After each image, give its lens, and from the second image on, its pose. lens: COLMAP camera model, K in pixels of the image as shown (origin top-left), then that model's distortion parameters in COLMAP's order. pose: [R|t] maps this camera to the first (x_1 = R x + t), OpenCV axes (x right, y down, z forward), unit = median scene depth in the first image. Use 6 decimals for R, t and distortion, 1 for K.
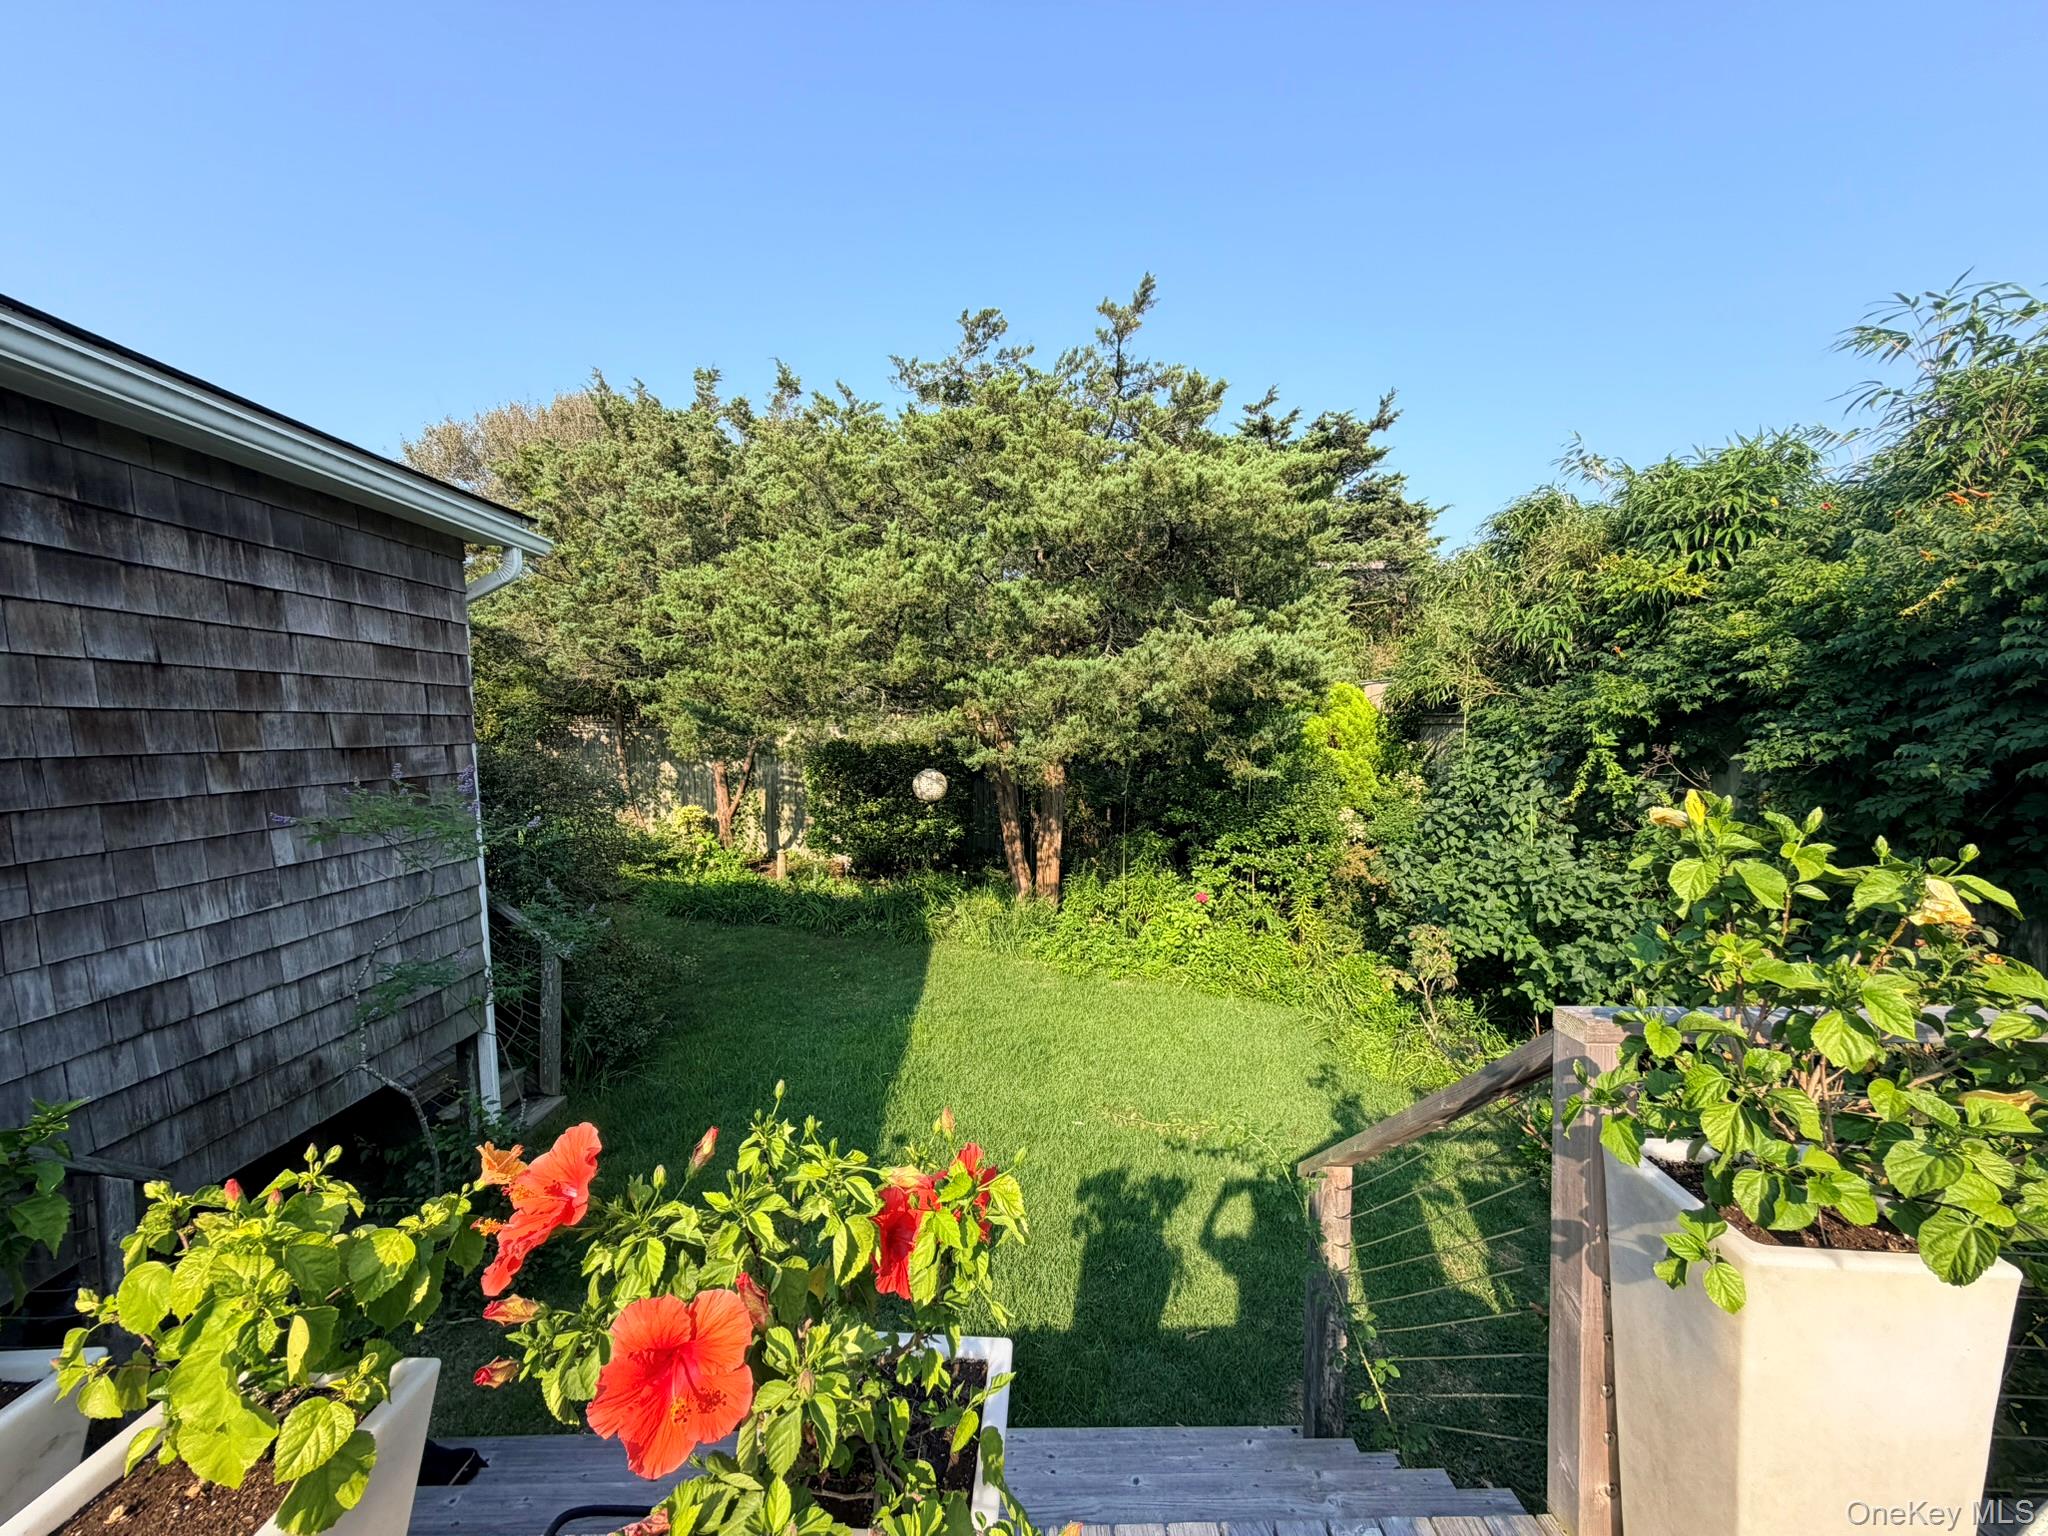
lens RADIAL K [[820.9, 0, 1018.7], [0, 820.9, 767.6], [0, 0, 1]] dist [-0.001584, 0.000672]
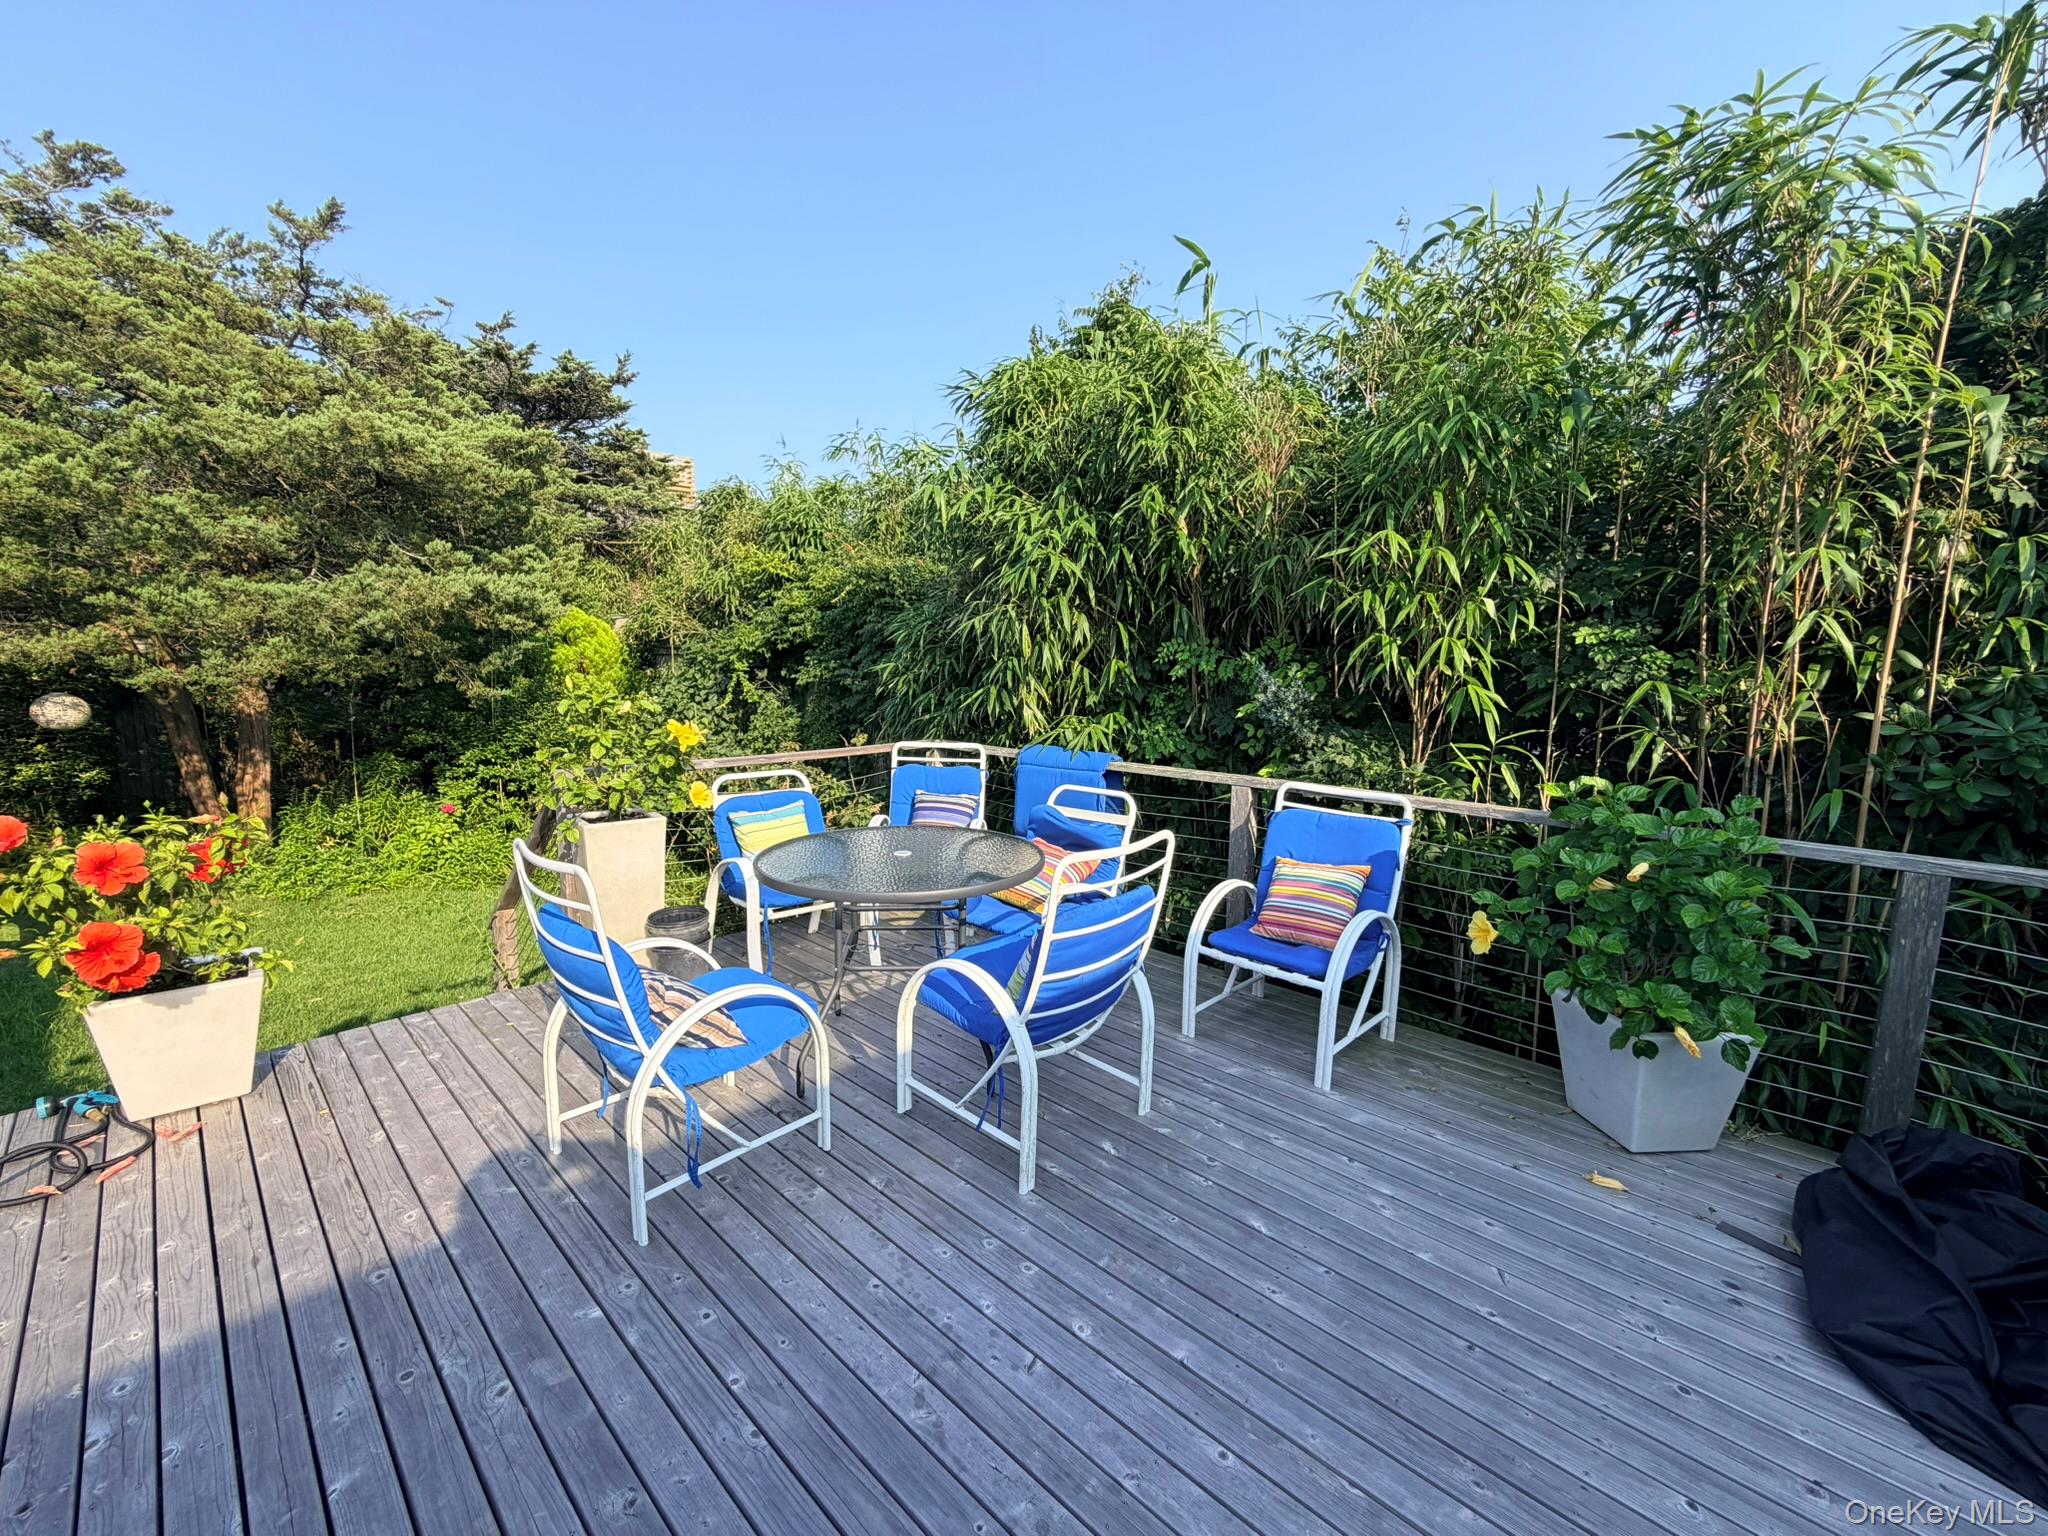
lens RADIAL K [[820.9, 0, 1018.7], [0, 820.9, 767.6], [0, 0, 1]] dist [-0.001584, 0.000672]
pose [[0.697790, -0.076254, 0.712232, -0.023611], [0.016596, 0.995772, 0.090352, 0.018629], [-0.716110, -0.051226, 0.696105, -0.331695]]
